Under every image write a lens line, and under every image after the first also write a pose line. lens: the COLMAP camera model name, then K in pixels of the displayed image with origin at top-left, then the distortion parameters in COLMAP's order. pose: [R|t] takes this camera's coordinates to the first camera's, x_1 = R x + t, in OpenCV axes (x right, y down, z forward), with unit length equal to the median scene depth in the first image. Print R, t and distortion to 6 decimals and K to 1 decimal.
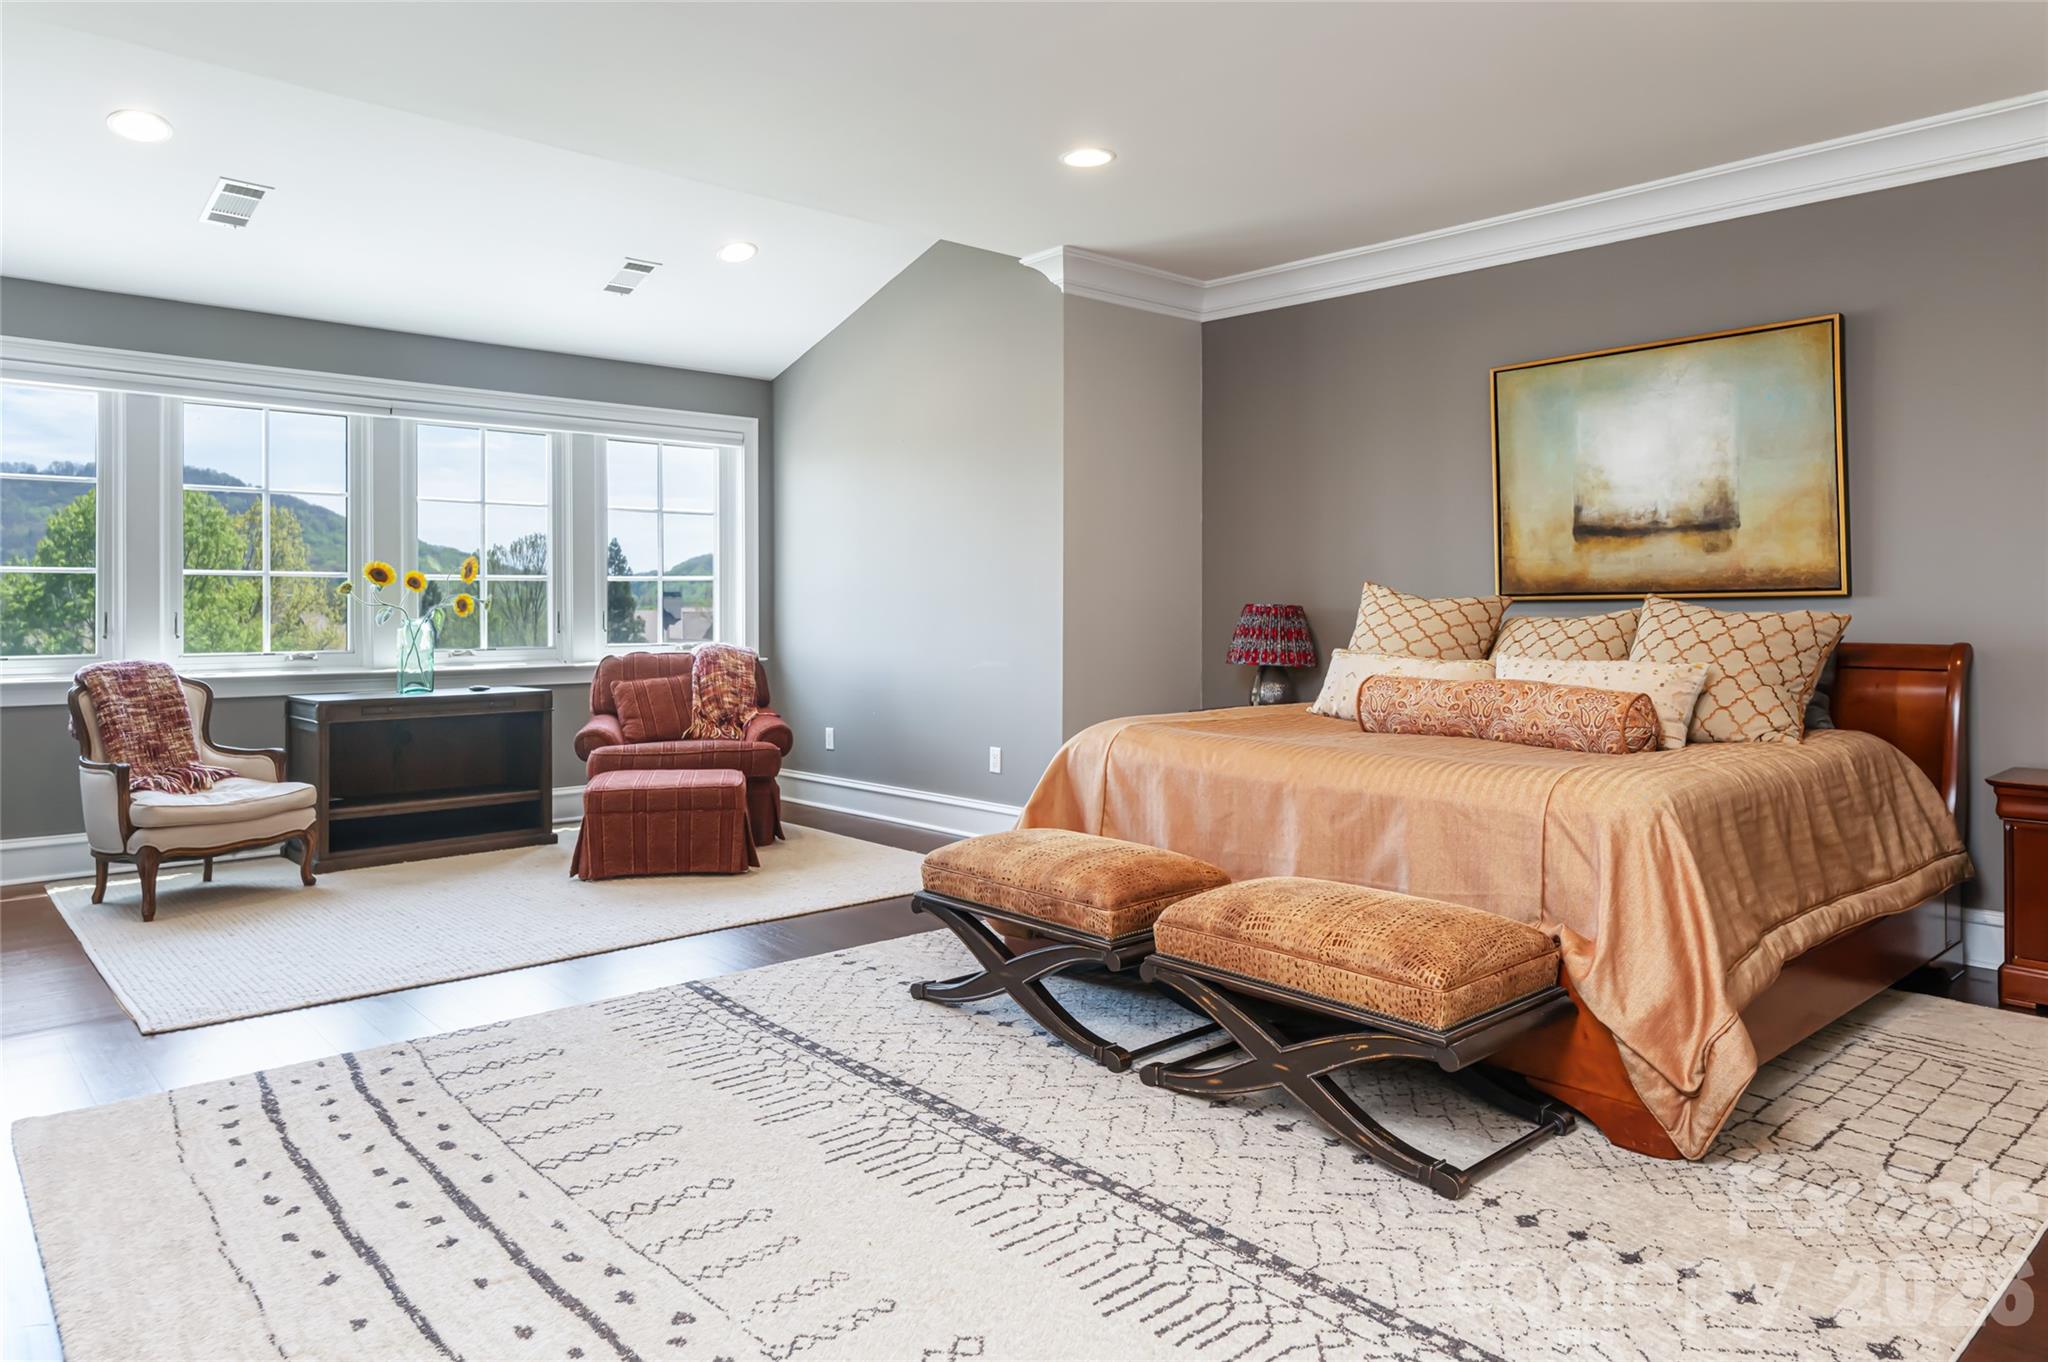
lens RADIAL K [[1306.2, 0, 1019.7], [0, 1306.2, 679.2], [0, 0, 1]] dist [0.002078, 0.000809]
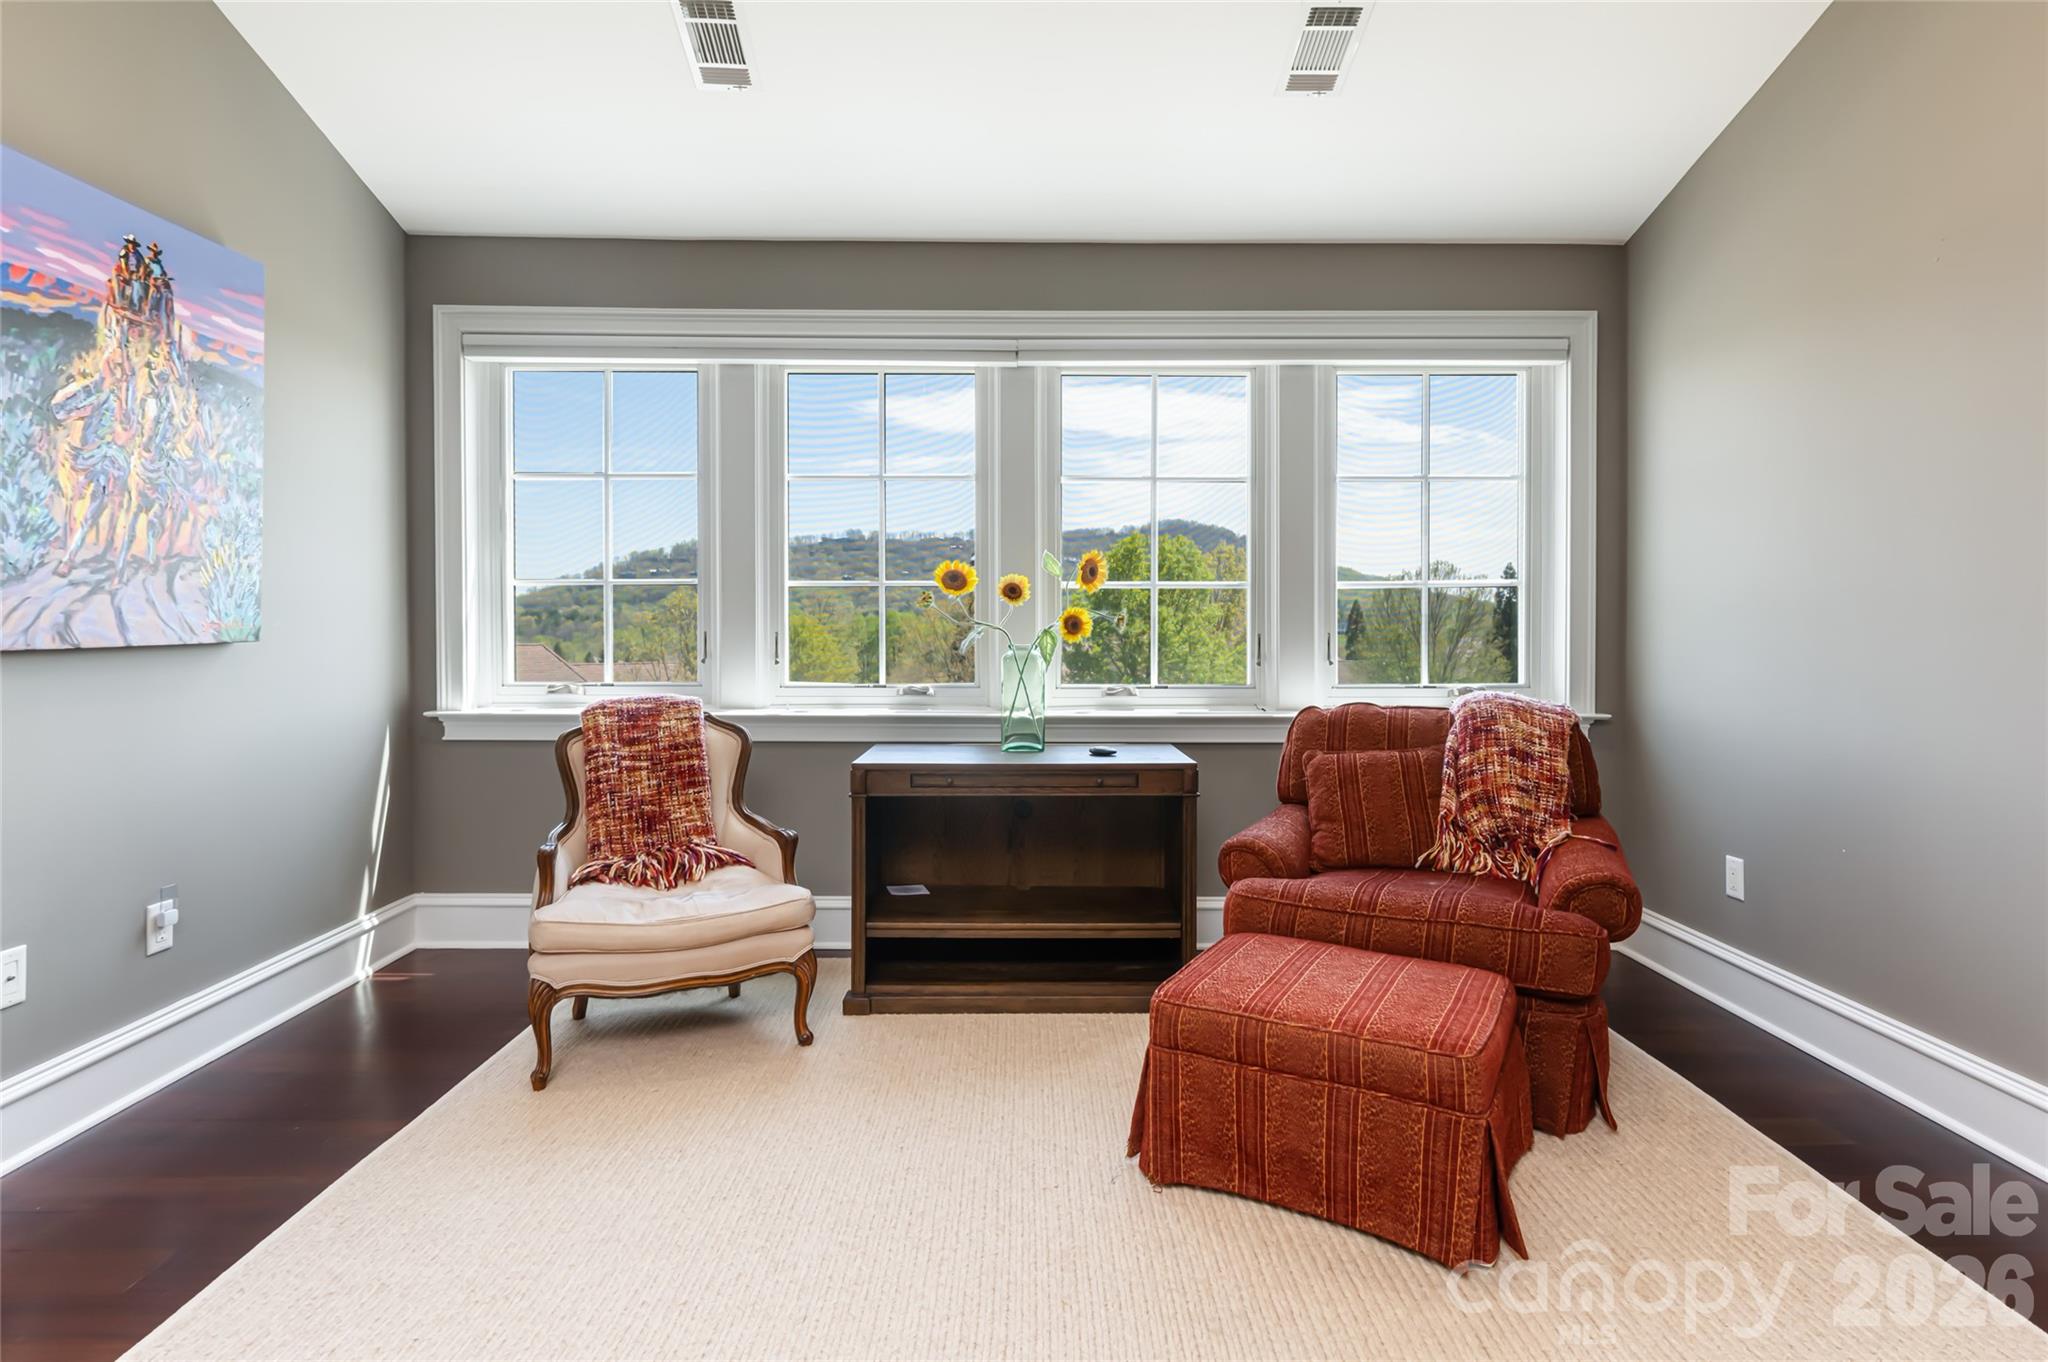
lens RADIAL K [[1112.4, 0, 995.4], [0, 1112.4, 618.3], [0, 0, 1]] dist [-0.004565, -0.000348]
pose [[0.741715, -0.000675, -0.670715, -0.071041], [-0.040007, 0.998174, -0.045246, -0.029055], [0.669521, 0.060393, 0.740334, 0.495292]]
